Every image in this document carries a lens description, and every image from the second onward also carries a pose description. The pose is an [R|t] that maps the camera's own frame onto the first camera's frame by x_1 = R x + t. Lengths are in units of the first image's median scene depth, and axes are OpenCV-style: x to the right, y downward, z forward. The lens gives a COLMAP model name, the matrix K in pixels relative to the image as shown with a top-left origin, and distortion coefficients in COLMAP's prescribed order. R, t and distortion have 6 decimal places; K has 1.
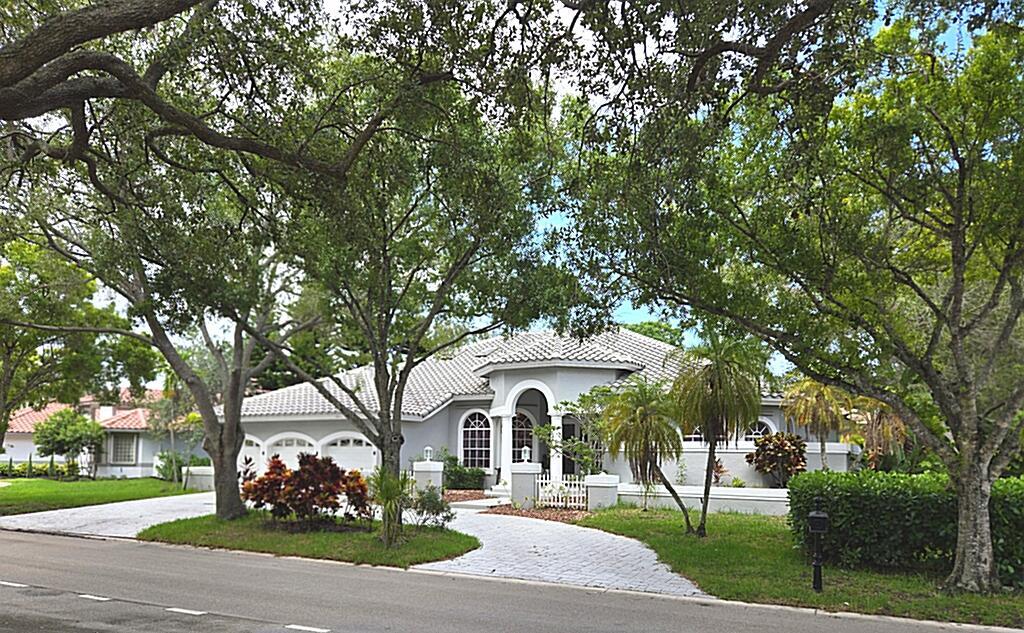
lens RADIAL K [[915.6, 0, 513.8], [0, 915.6, 315.5], [0, 0, 1]] dist [0.050190, -0.002779]
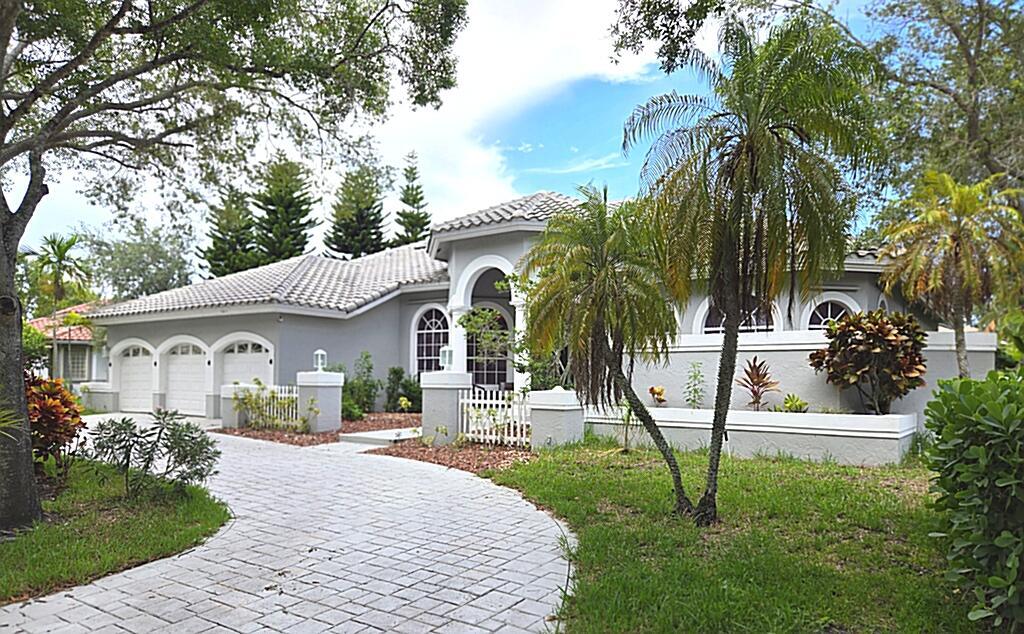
lens RADIAL K [[915.6, 0, 513.8], [0, 915.6, 316.0], [0, 0, 1]] dist [0.050190, -0.002779]
pose [[0.998248, -0.003248, -0.059084, 0.081481], [0.008235, 0.996402, 0.084356, 0.061179], [0.058597, -0.084695, 0.994682, 0.334093]]
